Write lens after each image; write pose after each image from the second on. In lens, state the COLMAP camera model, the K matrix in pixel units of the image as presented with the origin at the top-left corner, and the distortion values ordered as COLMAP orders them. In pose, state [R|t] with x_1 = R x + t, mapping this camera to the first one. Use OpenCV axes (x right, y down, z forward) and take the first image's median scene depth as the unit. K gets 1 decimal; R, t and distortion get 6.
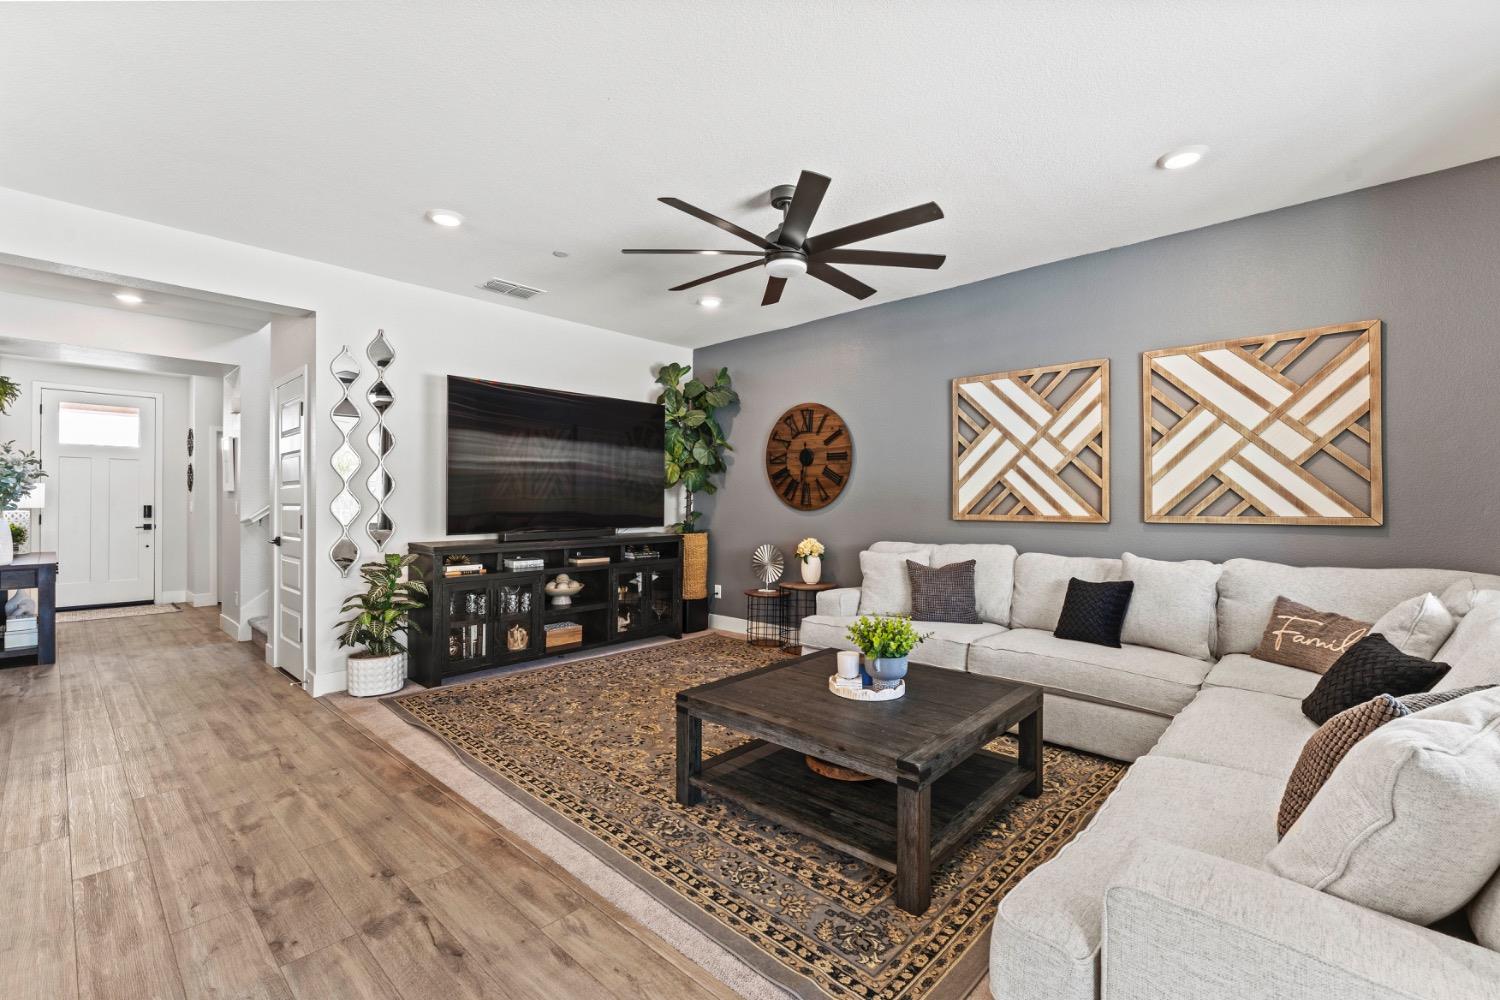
lens RADIAL K [[641.2, 0, 750.4], [0, 641.2, 502.5], [0, 0, 1]] dist [0.001009, 0.000106]
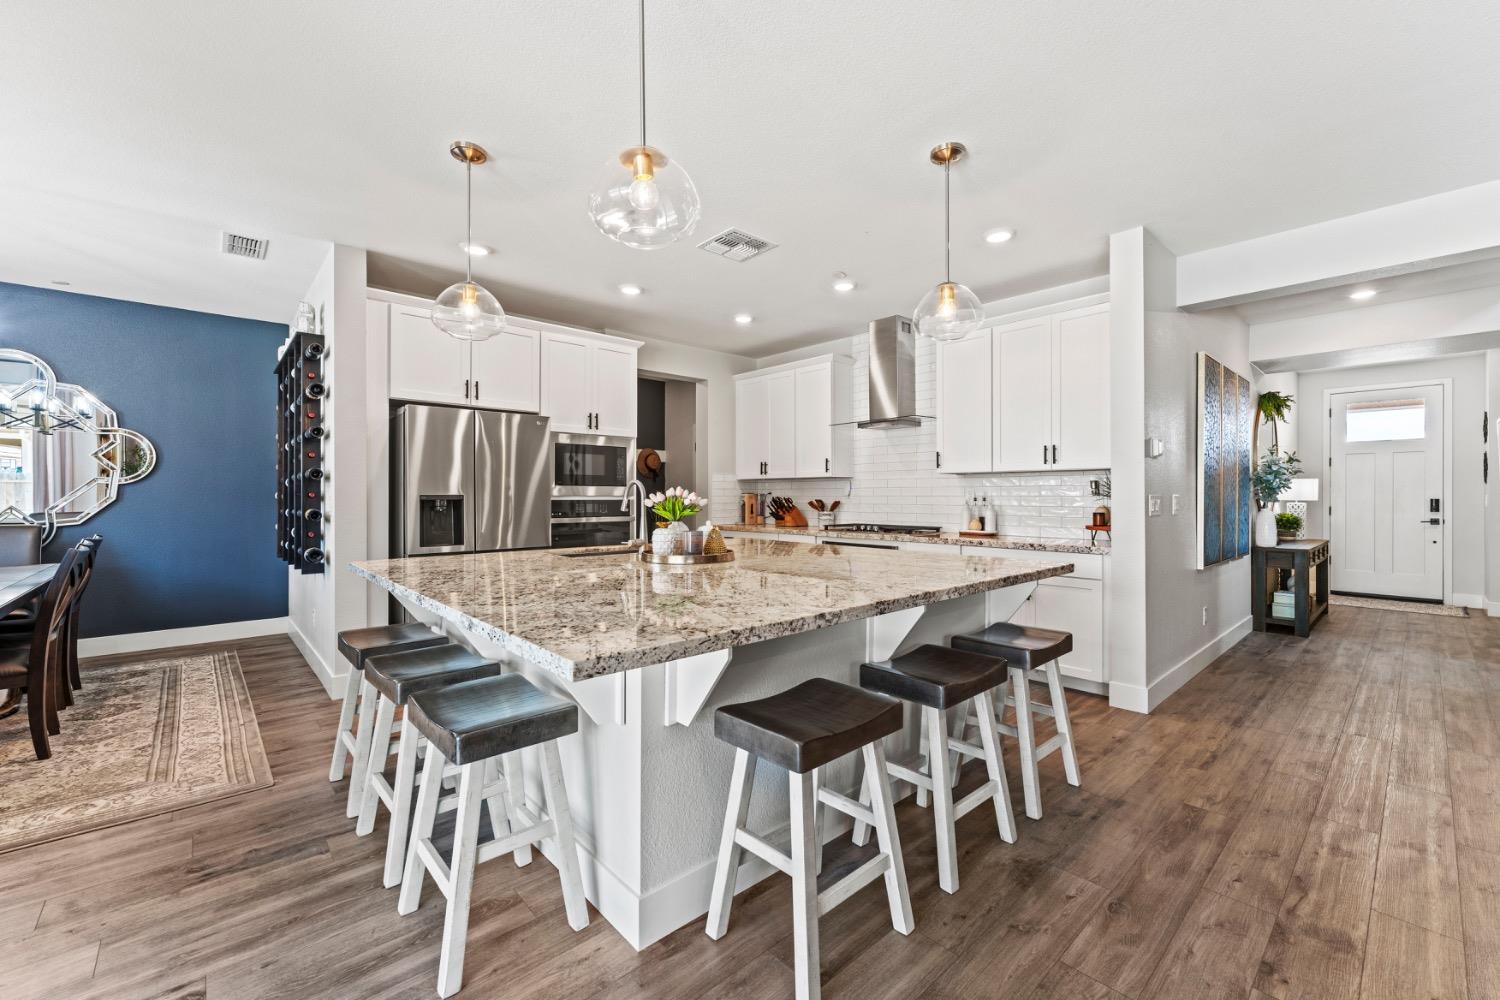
lens RADIAL K [[609.5, 0, 750.6], [0, 609.5, 496.1], [0, 0, 1]] dist [0.000865, 0.000086]
pose [[-0.095209, -0.002206, -0.995455, 0.055671], [0.001249, 0.999996, -0.002335, 0.001186], [0.995456, -0.001465, -0.095206, 0.086435]]
